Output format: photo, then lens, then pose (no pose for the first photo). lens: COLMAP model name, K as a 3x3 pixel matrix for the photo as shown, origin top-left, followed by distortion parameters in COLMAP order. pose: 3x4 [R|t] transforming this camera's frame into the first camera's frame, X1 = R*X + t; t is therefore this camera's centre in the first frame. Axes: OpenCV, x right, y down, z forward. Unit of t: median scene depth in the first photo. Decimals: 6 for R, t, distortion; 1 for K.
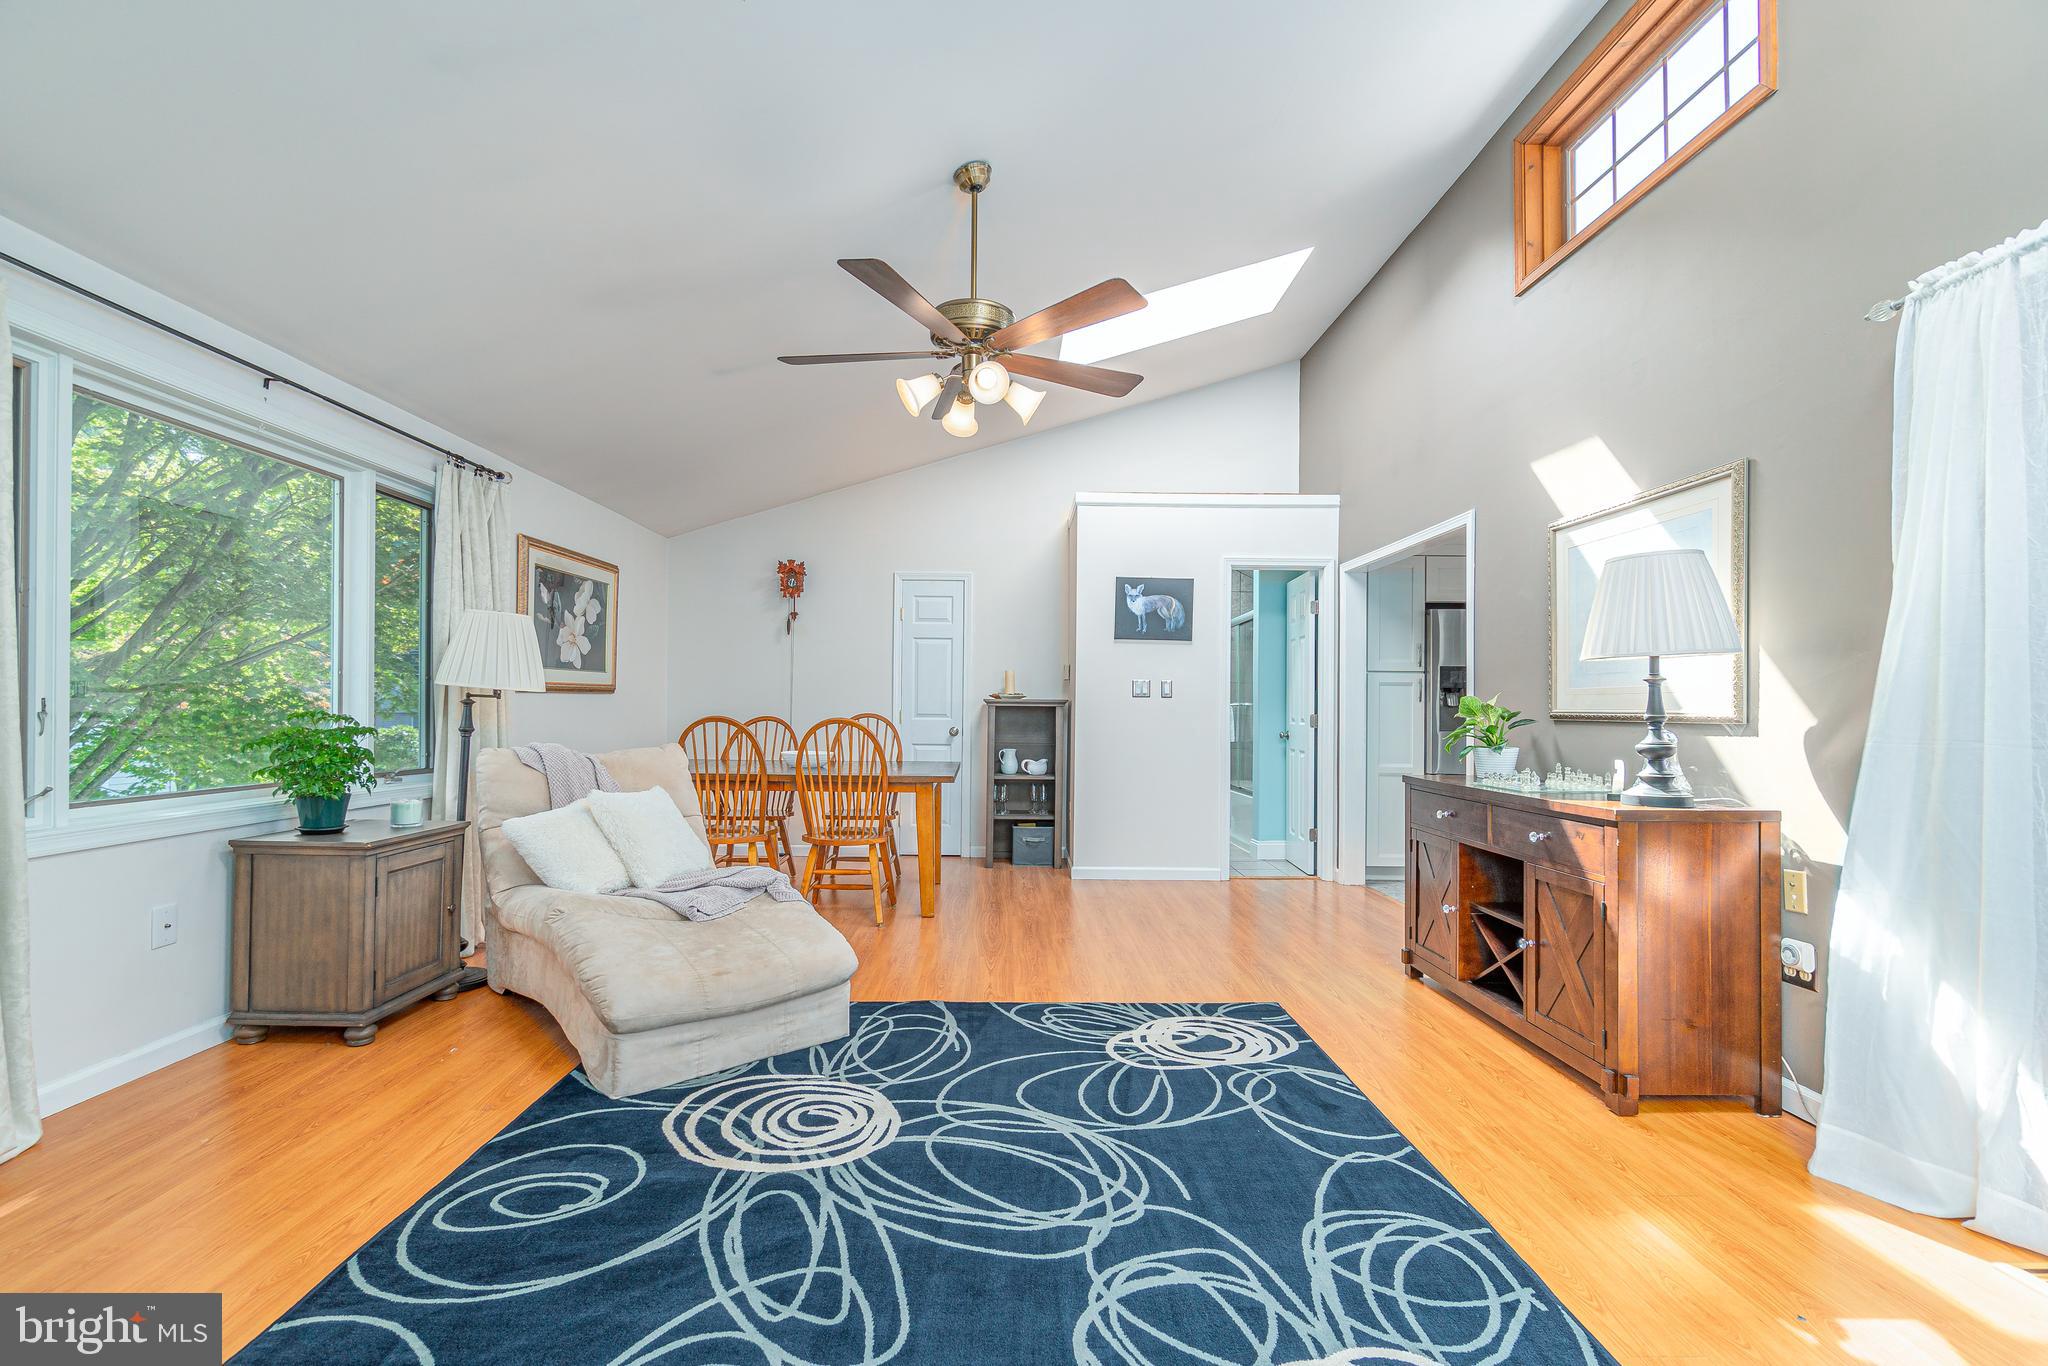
lens RADIAL K [[901.4, 0, 1024.0], [0, 901.4, 683.0], [0, 0, 1]] dist [-0.003221, -0.000649]
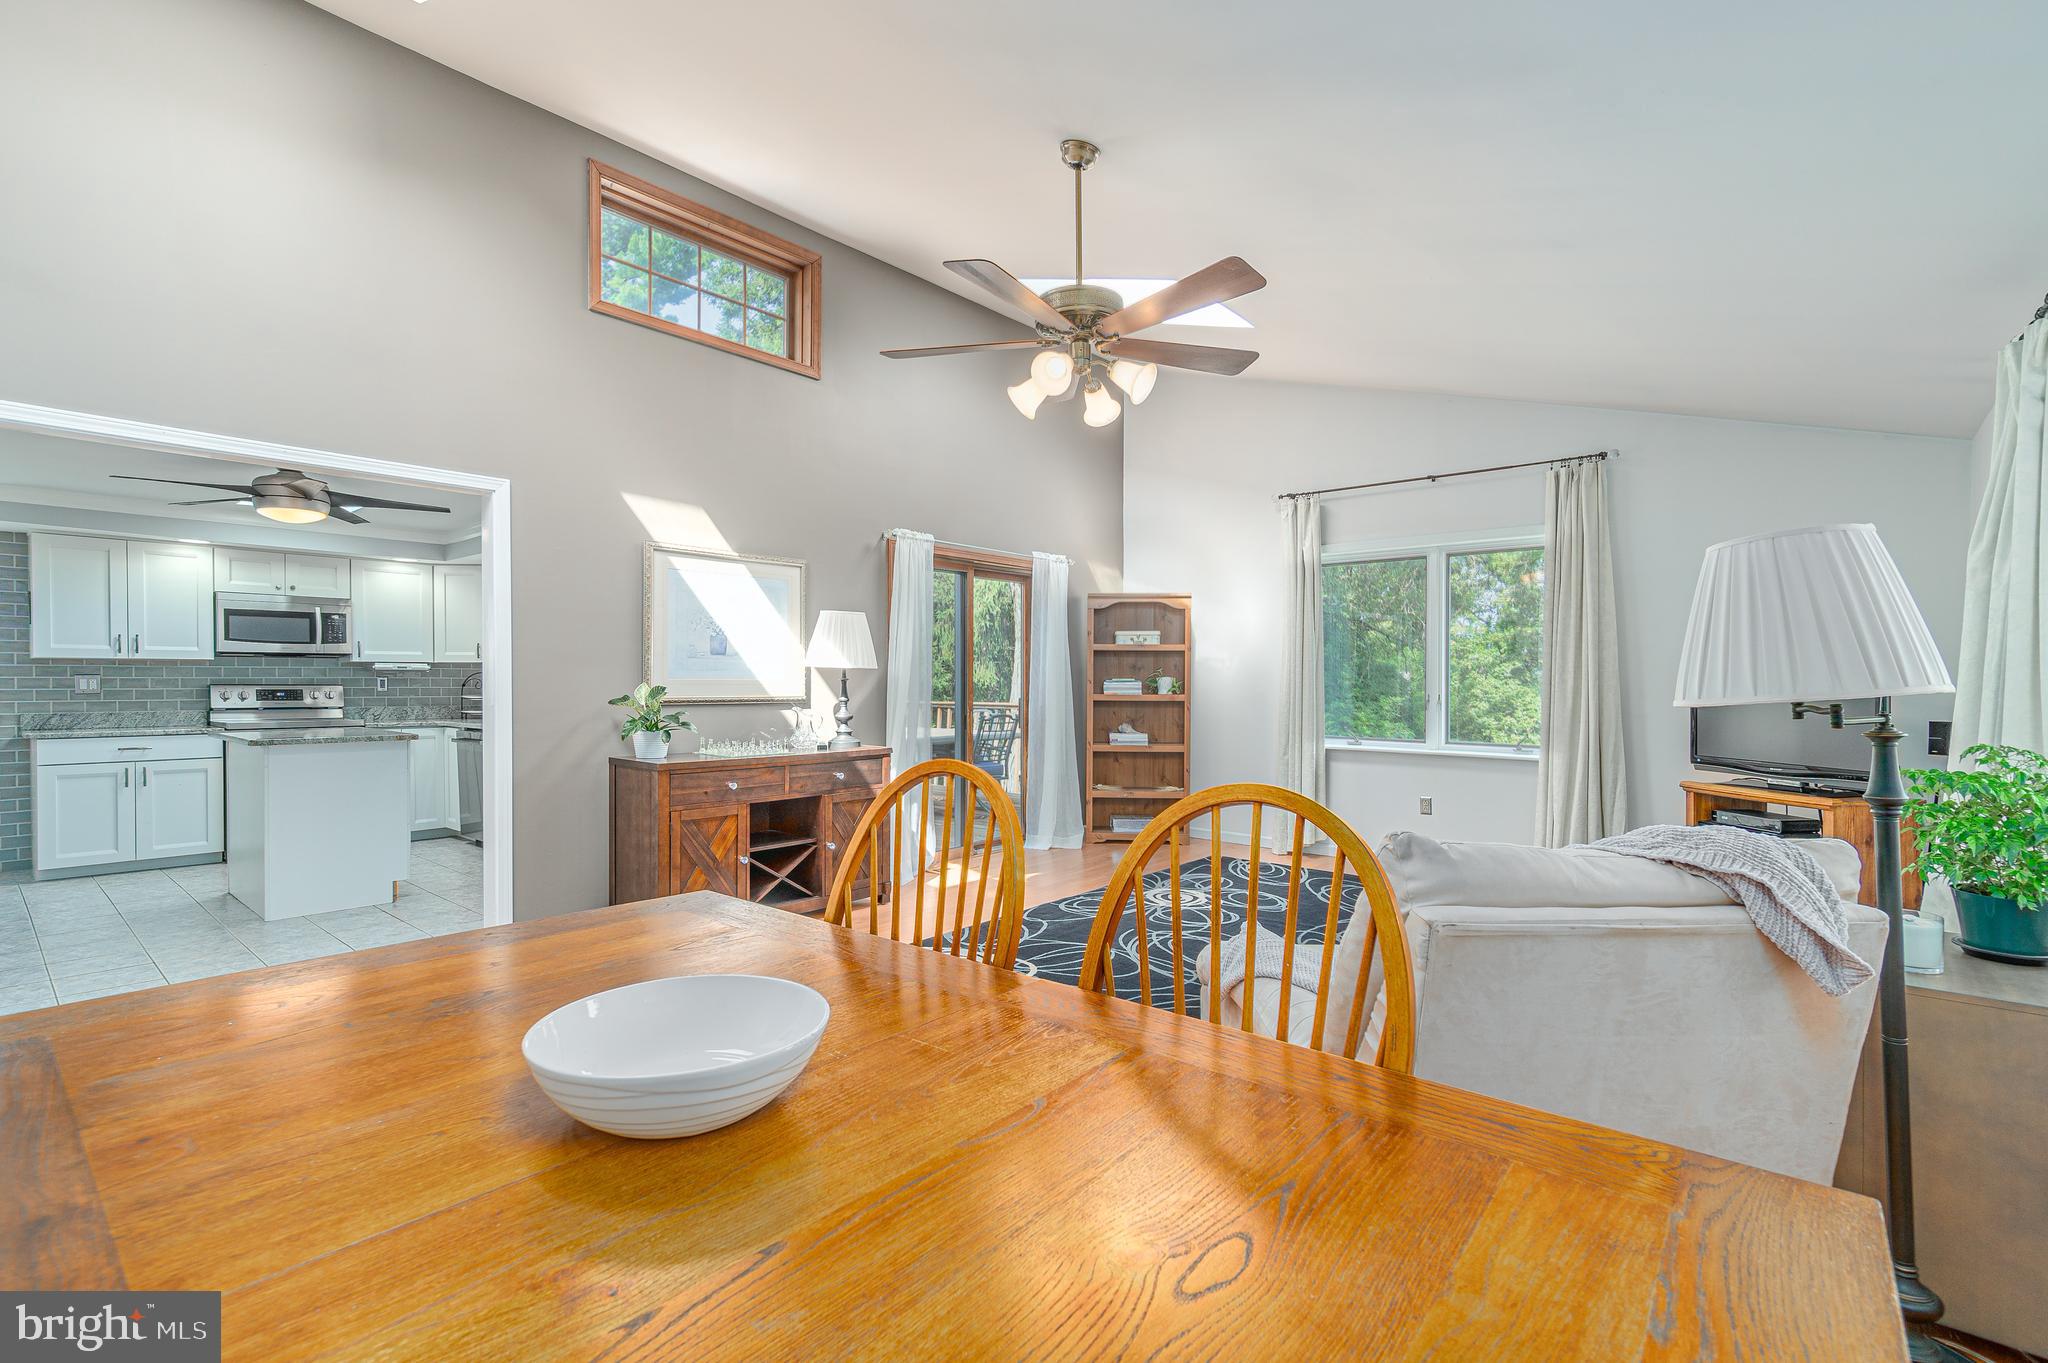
lens RADIAL K [[901.4, 0, 1024.0], [0, 901.4, 681.5], [0, 0, 1]] dist [-0.003221, -0.000649]
pose [[-0.741750, 0.002116, 0.670673, -0.784405], [-0.012817, 0.999768, -0.017330, 0.028460], [-0.670554, -0.021451, -0.741551, 2.073051]]
